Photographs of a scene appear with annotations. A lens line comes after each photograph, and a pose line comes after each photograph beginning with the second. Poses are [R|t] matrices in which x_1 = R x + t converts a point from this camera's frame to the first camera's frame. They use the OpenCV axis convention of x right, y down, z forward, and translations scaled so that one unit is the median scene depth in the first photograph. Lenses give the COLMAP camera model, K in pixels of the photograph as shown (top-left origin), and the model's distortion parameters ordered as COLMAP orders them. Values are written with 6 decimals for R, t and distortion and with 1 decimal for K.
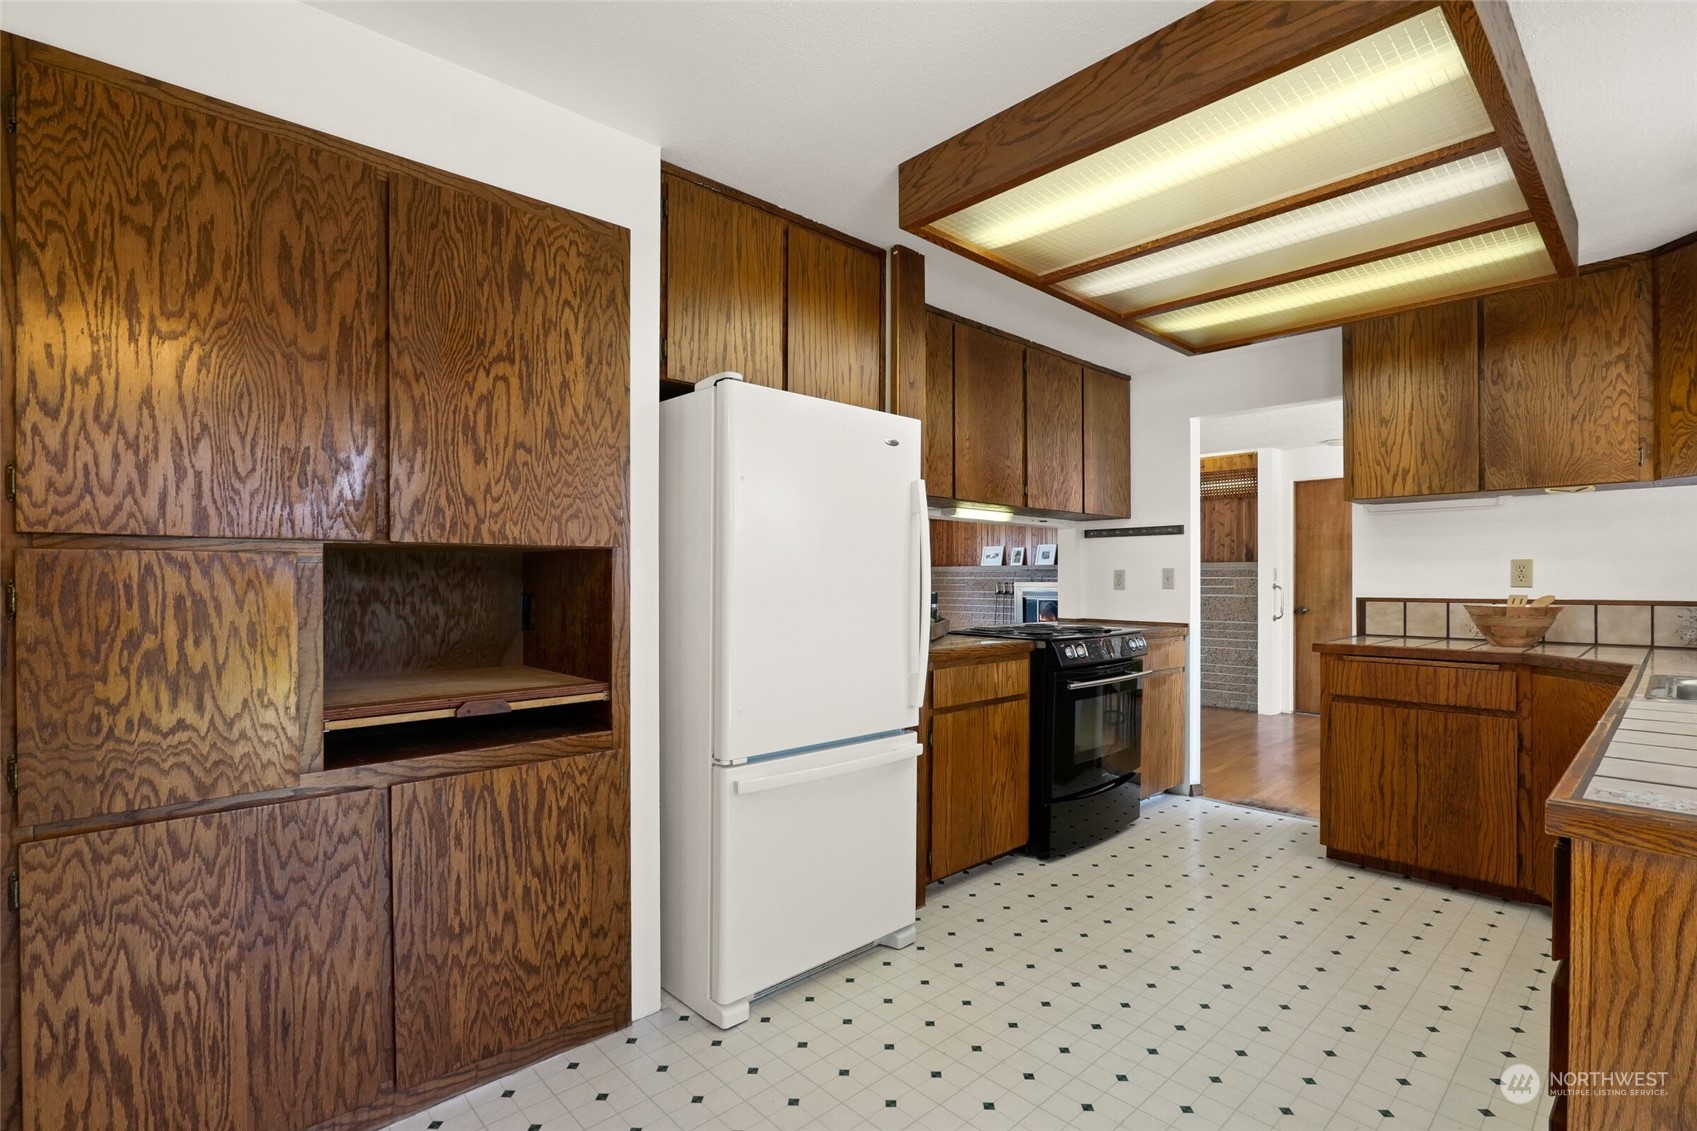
lens RADIAL K [[791.5, 0, 837.4], [0, 791.5, 569.8], [0, 0, 1]] dist [-0.012637, 0.003184]
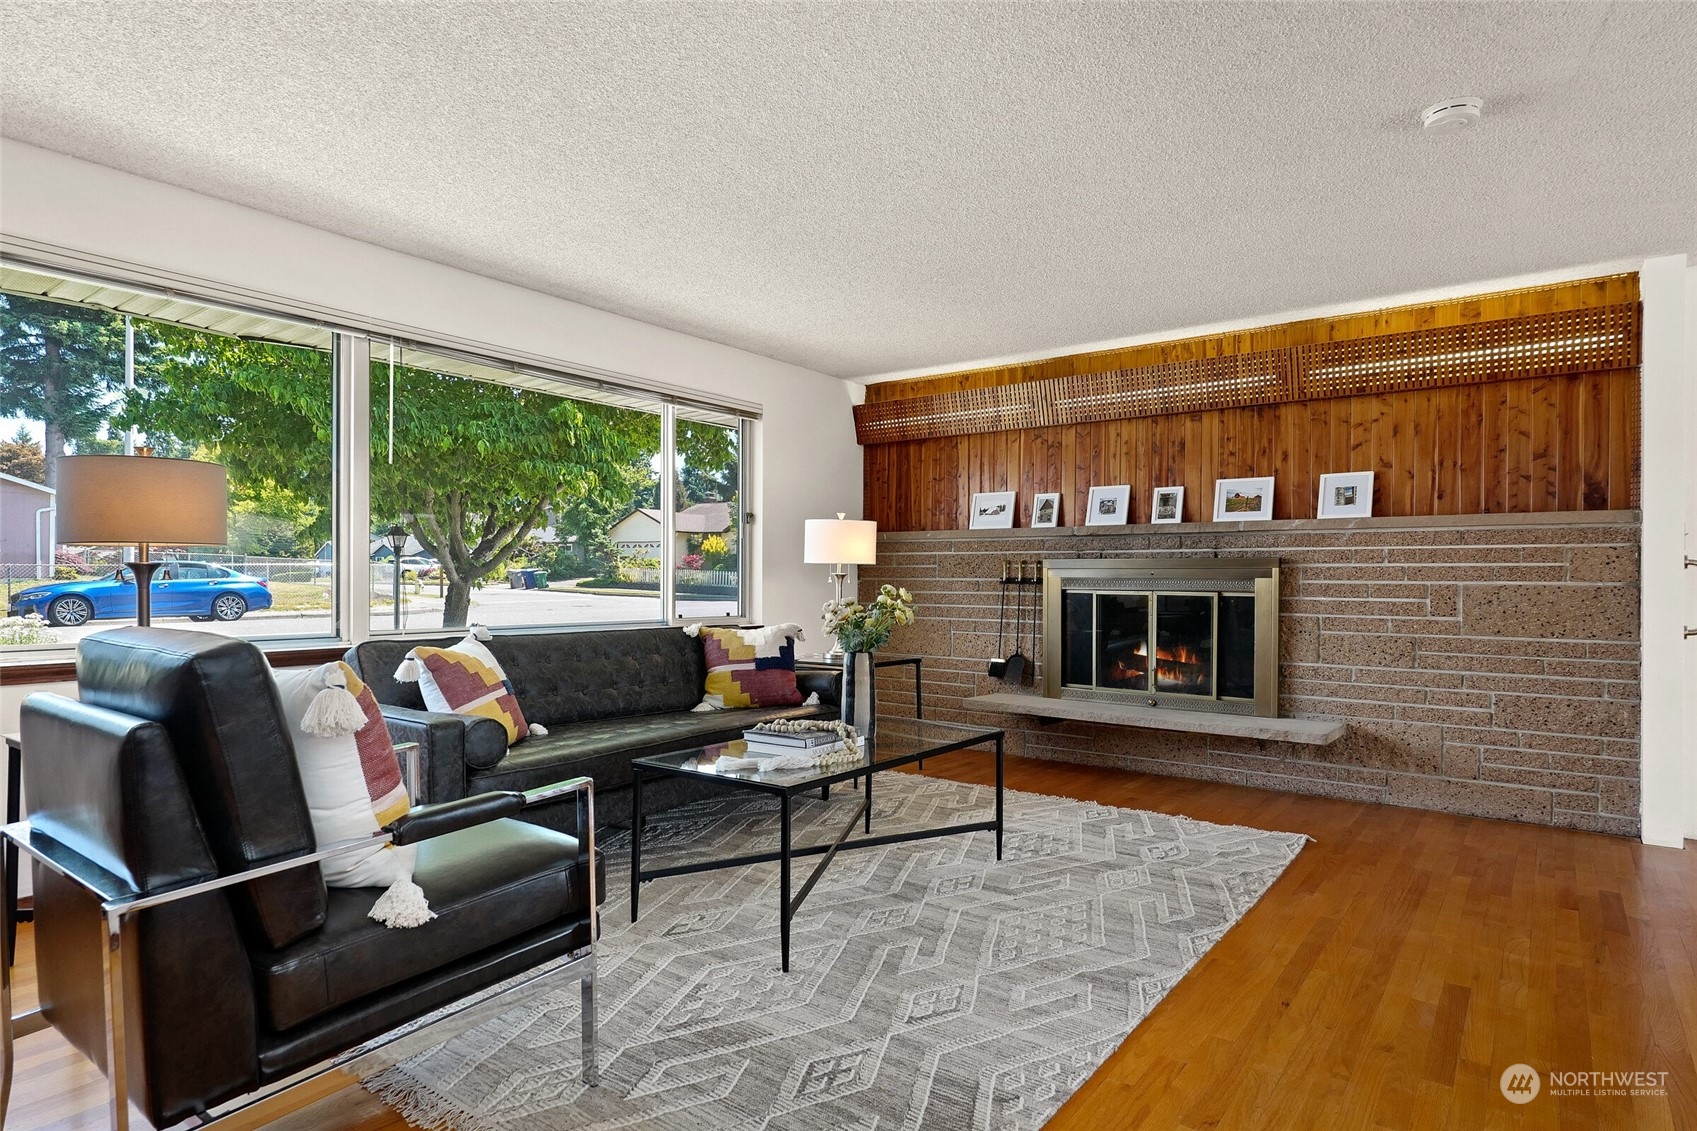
lens RADIAL K [[925.5, 0, 844.7], [0, 925.5, 575.5], [0, 0, 1]] dist [-0.000526, 0.000467]
pose [[0.981351, 0.003539, 0.192194, -0.016835], [-0.006263, 0.999888, 0.013571, 0.018565], [-0.192124, -0.014521, 0.981263, 0.439501]]
